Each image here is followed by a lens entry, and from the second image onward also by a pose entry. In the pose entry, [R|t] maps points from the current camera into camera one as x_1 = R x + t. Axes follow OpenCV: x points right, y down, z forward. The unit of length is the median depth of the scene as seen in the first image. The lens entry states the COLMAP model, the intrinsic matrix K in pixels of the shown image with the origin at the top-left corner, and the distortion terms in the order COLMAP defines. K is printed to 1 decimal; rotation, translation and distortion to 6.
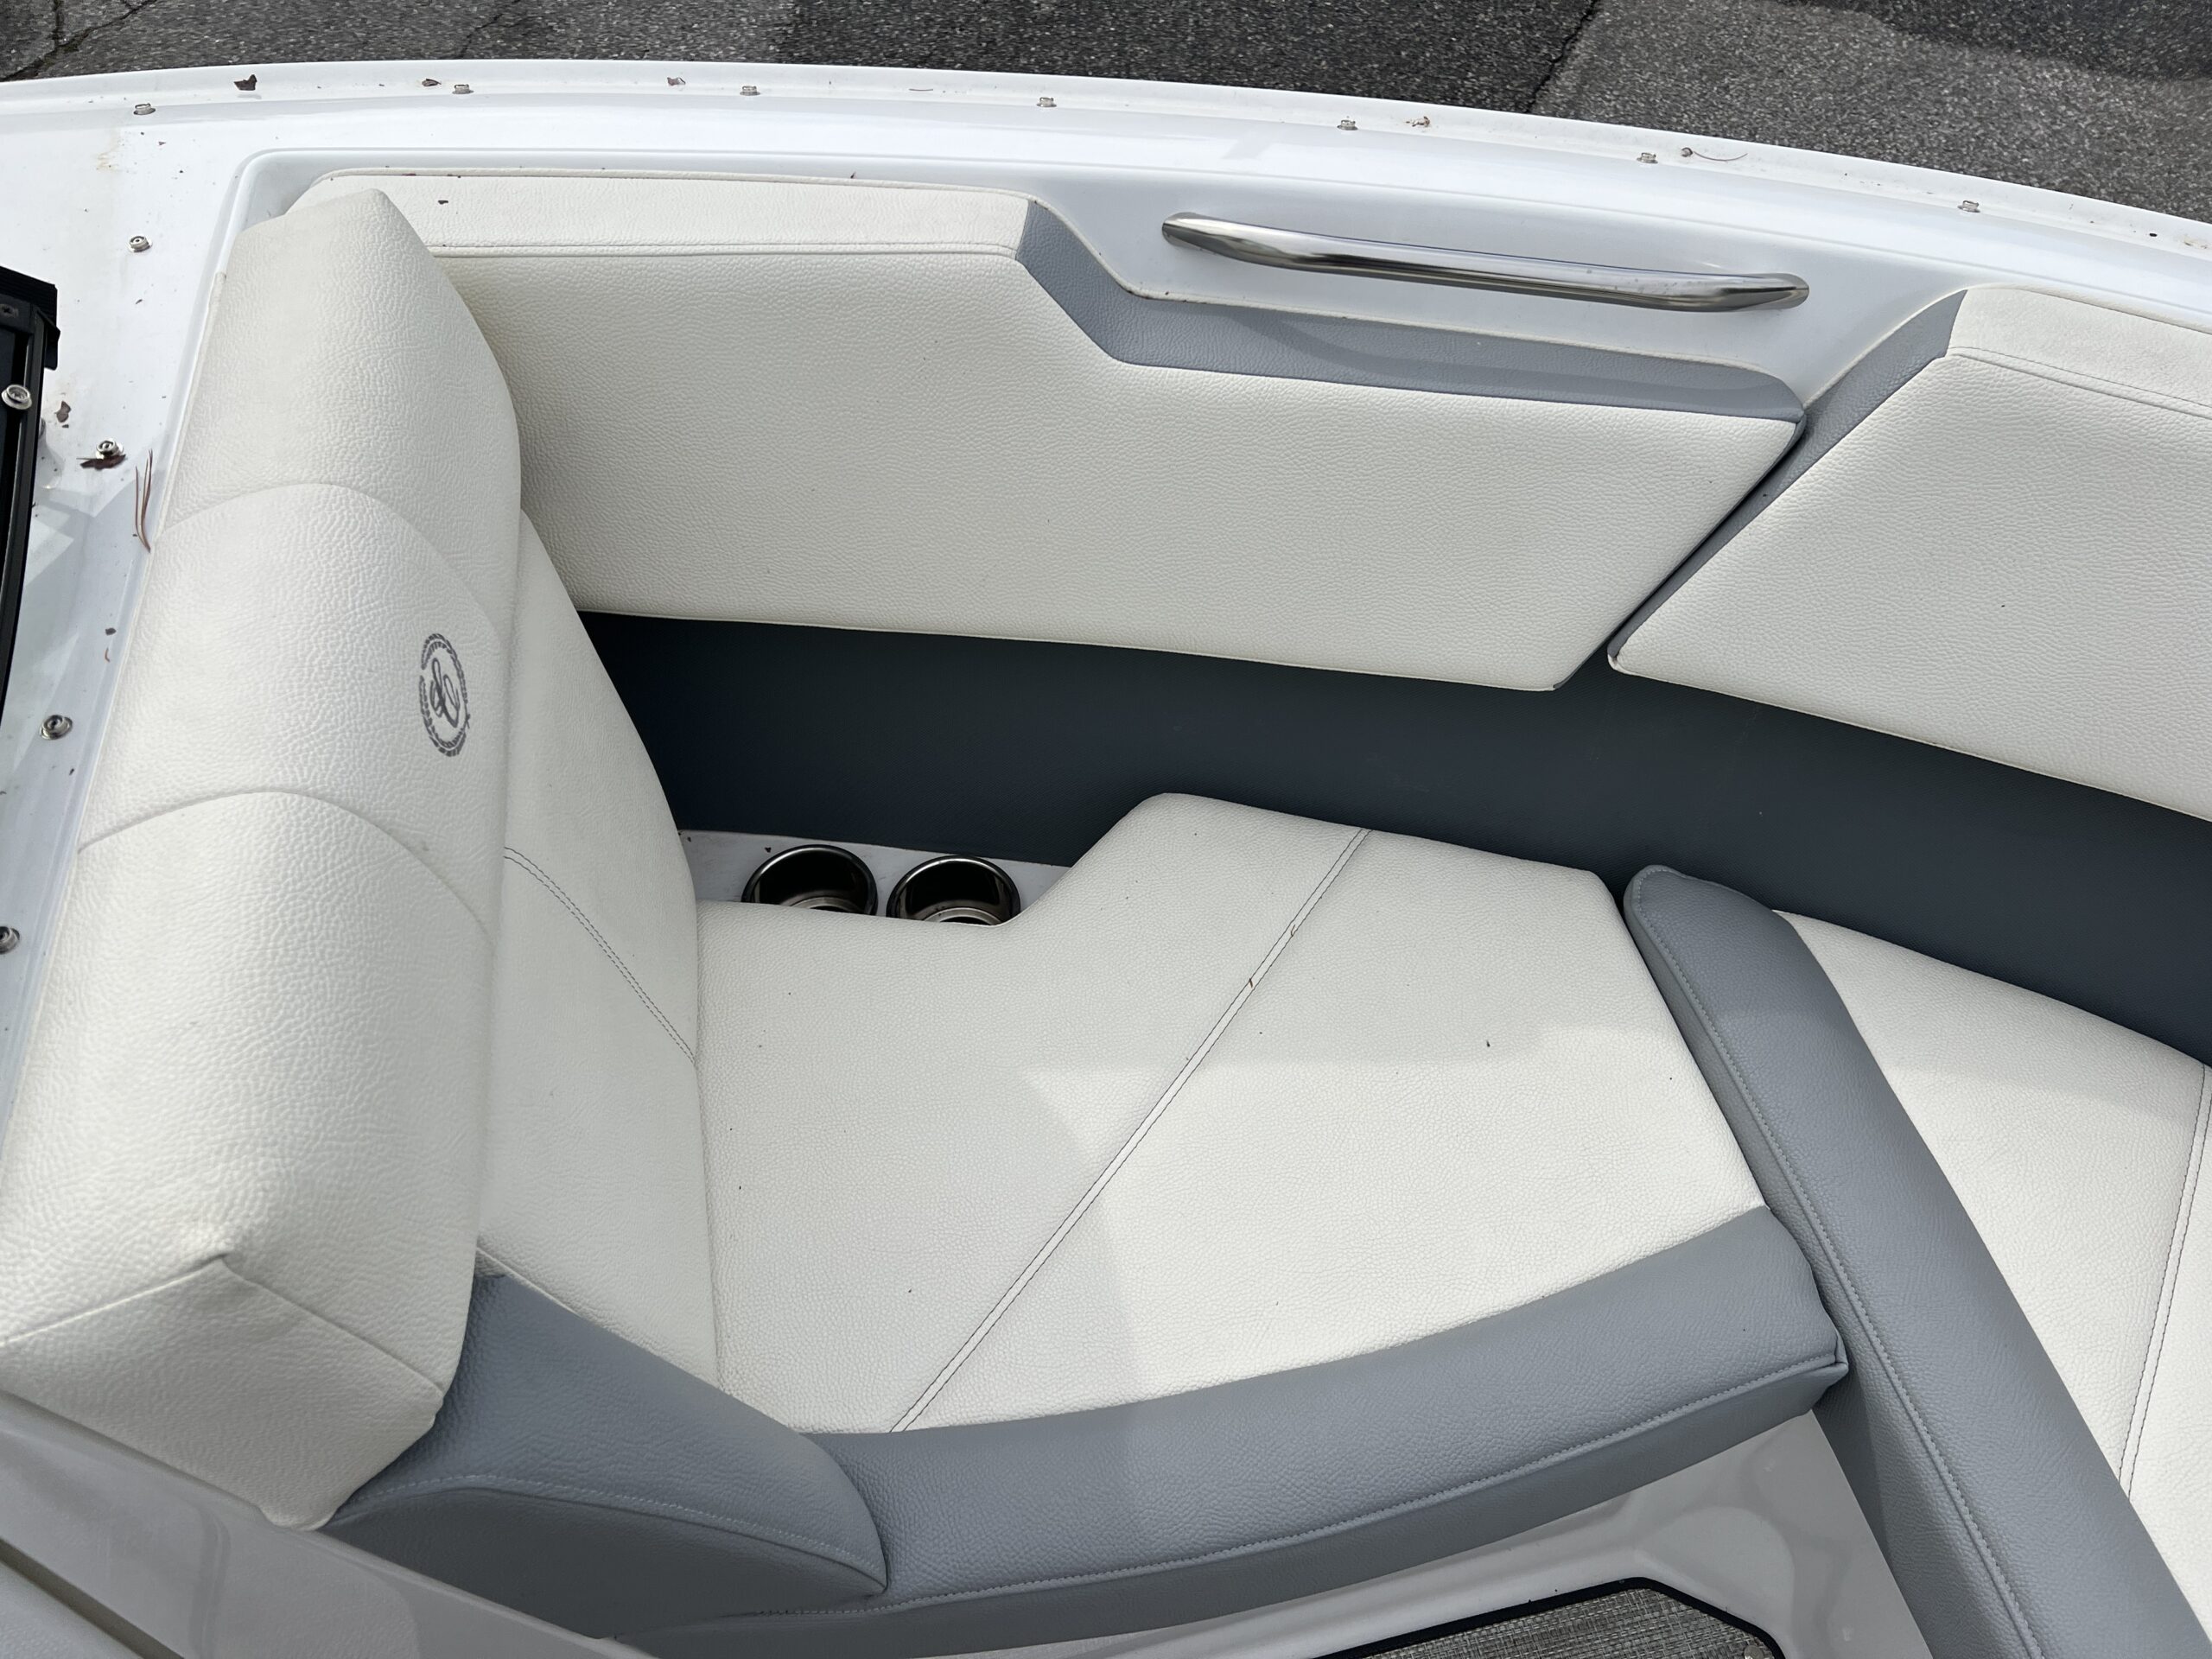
lens RADIAL K [[1681.5, 0, 1106.0], [0, 1681.5, 829.5], [0, 0, 1]] dist [0.045607, -0.053421]
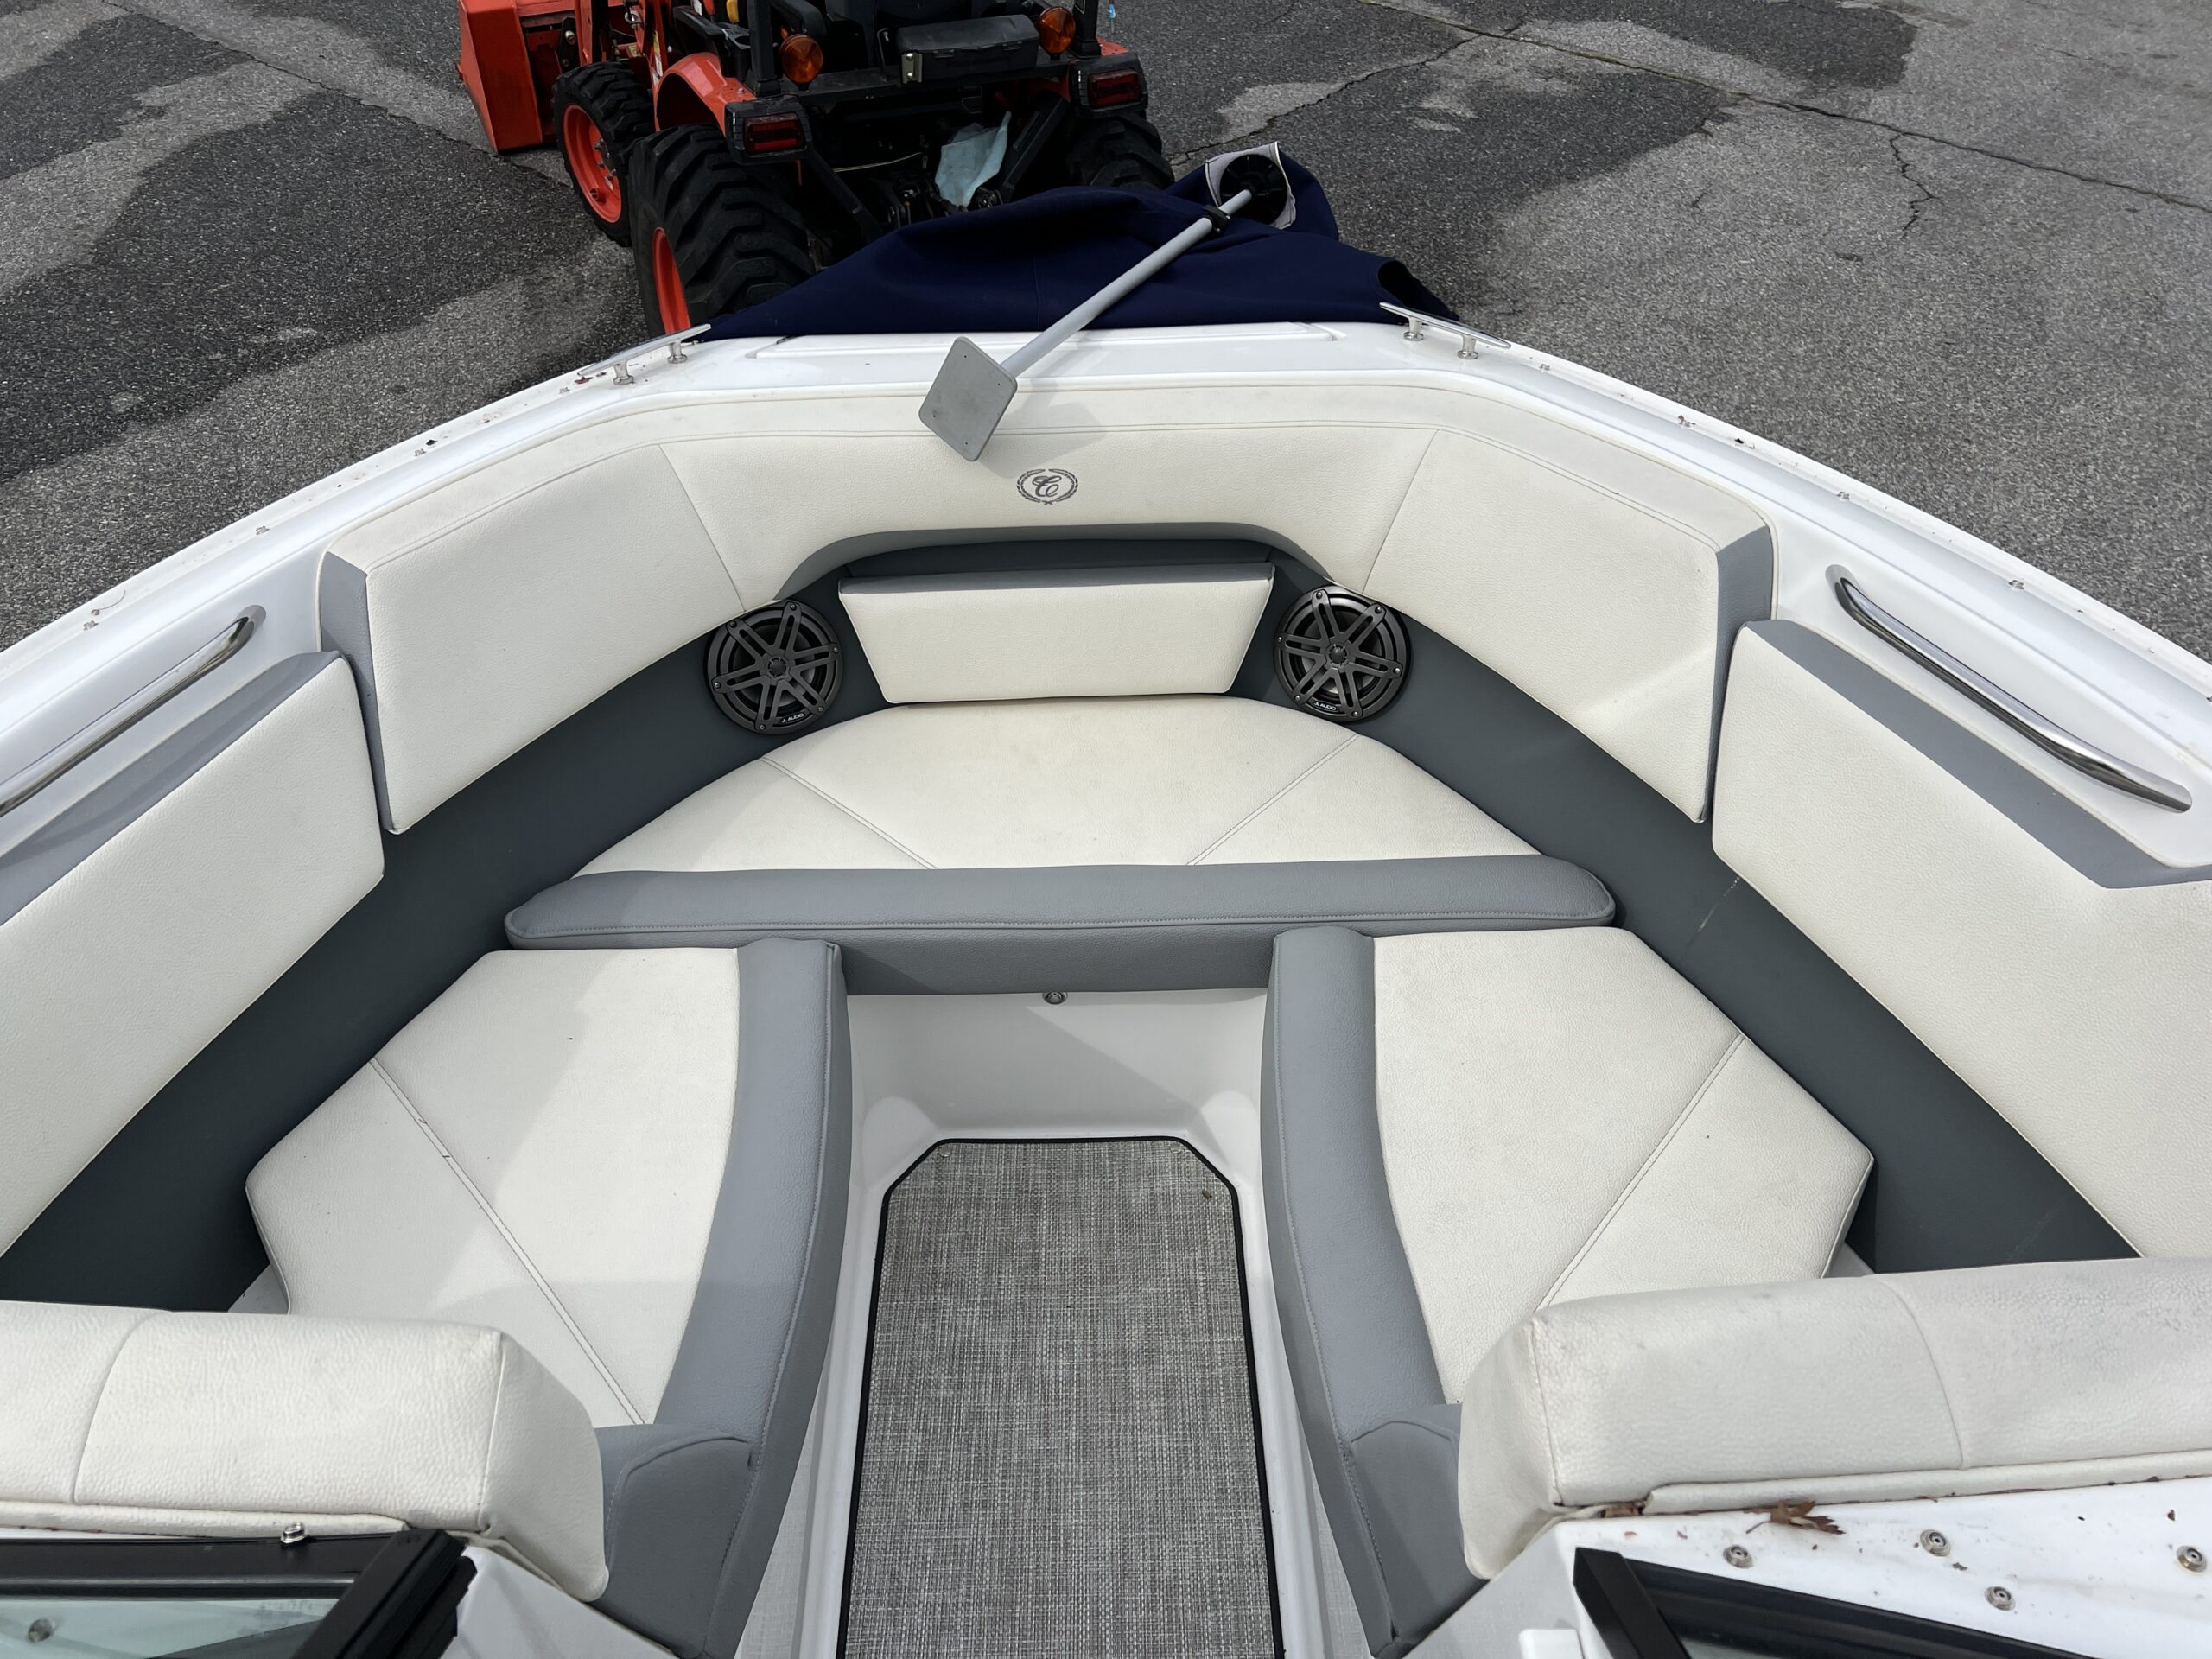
lens RADIAL K [[1681.5, 0, 1106.0], [0, 1681.5, 829.5], [0, 0, 1]] dist [0.045607, -0.053421]
pose [[0.214612, -0.637015, 0.740374, -0.688490], [0.783629, 0.564767, 0.258774, 0.006654], [-0.582982, 0.524642, 0.620389, -0.317081]]
